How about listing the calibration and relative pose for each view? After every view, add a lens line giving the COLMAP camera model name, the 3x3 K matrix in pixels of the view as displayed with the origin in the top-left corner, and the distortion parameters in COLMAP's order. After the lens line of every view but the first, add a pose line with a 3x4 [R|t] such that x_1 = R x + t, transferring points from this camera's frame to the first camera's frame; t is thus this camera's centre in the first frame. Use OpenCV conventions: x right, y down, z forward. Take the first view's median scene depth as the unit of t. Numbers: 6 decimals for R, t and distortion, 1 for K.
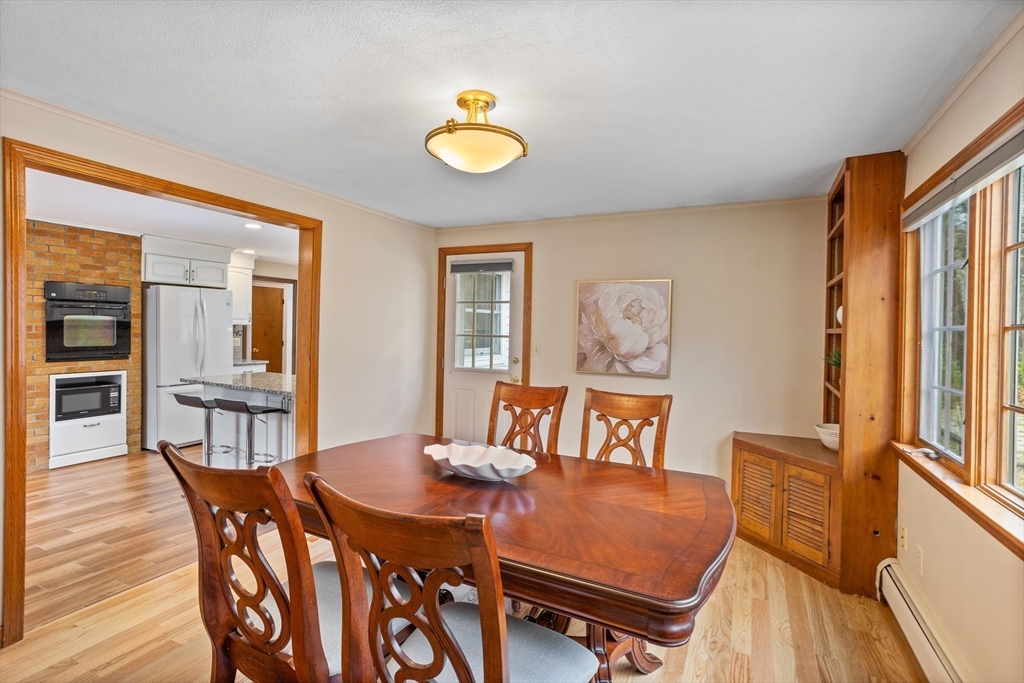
lens RADIAL K [[523.4, 0, 512.3], [0, 523.4, 334.6], [0, 0, 1]] dist [-0.052665, 0.033584]
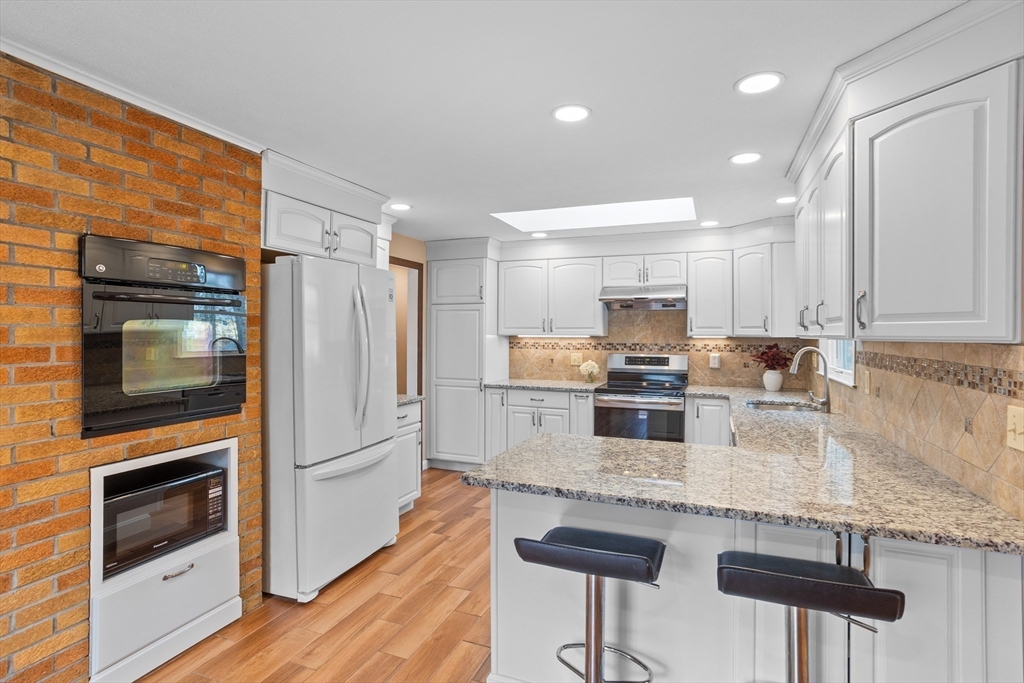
lens RADIAL K [[523.4, 0, 512.3], [0, 523.4, 334.6], [0, 0, 1]] dist [-0.052665, 0.033584]
pose [[0.993525, -0.011602, 0.113017, -0.609188], [0.012504, 0.999895, -0.007272, -0.018786], [-0.112921, 0.008638, 0.993566, 0.554880]]
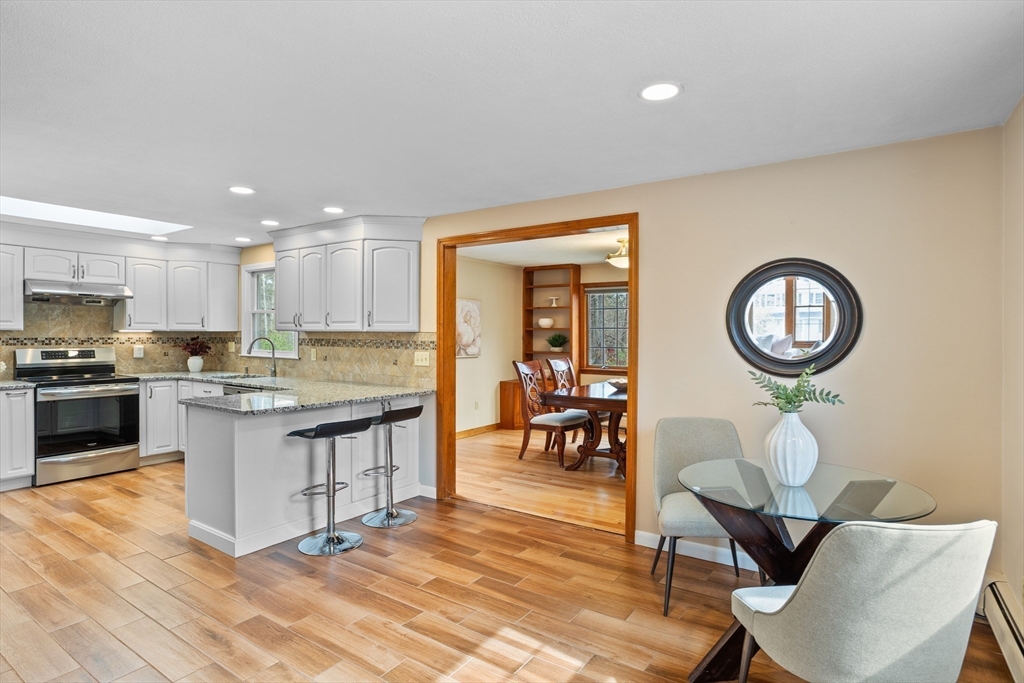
lens RADIAL K [[523.4, 0, 512.3], [0, 523.4, 334.6], [0, 0, 1]] dist [-0.052665, 0.033584]
pose [[0.116652, -0.017883, 0.993012, -1.174682], [0.008419, 0.999820, 0.017017, -0.021648], [-0.993137, 0.006375, 0.116782, 0.537837]]
